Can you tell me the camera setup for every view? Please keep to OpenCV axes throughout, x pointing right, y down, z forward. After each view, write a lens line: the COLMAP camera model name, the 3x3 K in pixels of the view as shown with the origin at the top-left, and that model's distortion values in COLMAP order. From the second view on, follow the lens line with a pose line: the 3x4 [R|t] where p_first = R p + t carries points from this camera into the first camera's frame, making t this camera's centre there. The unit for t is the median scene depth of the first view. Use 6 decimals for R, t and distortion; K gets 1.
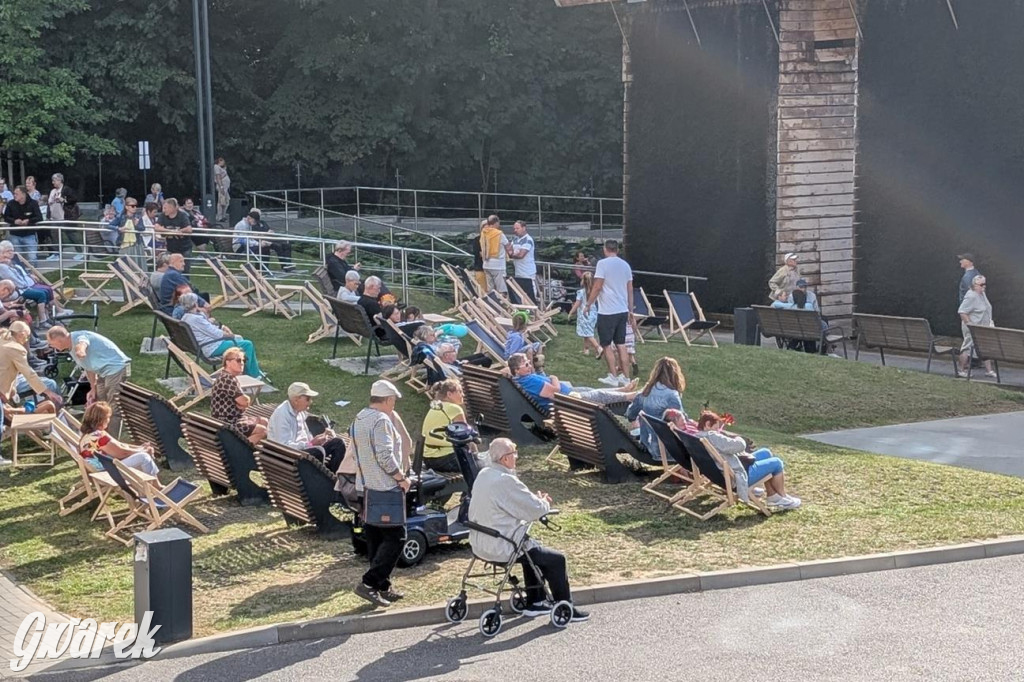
lens RADIAL K [[1610.8, 0, 512.0], [0, 1610.8, 341.0], [0, 0, 1]] dist [-0.445092, 0.097992]
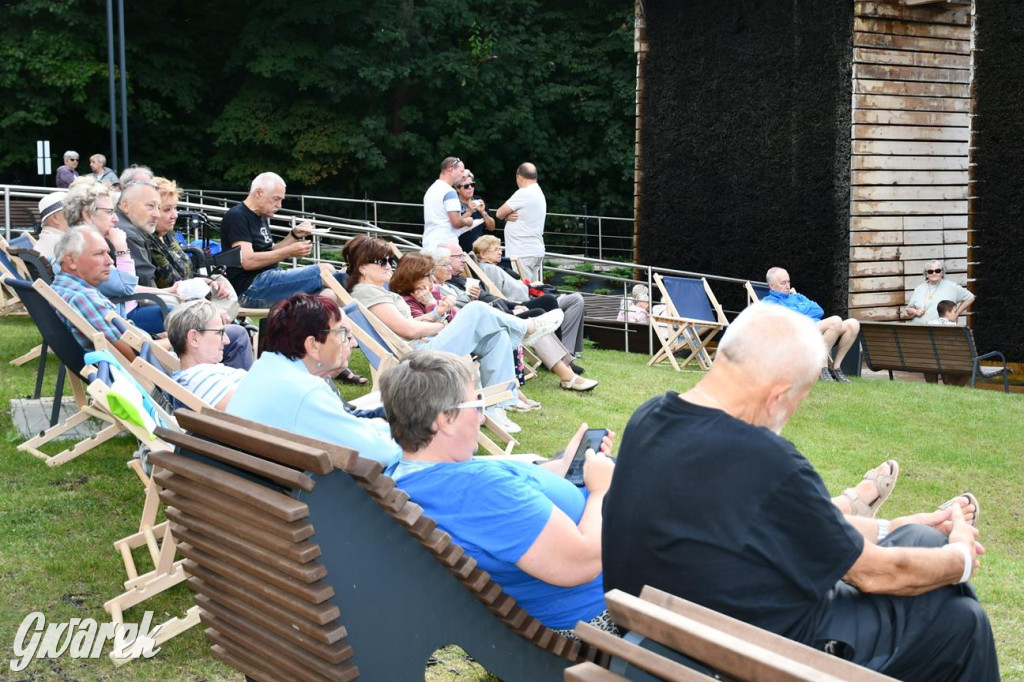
lens RADIAL K [[1640.3, 0, 512.0], [0, 1640.3, 341.0], [0, 0, 1]] dist [0.052763, 0.102807]
pose [[0.999978, -0.002842, 0.005994, 0.004264], [0.003016, 0.999566, -0.029306, 0.003522], [-0.005908, 0.029324, 0.999553, 0.223081]]
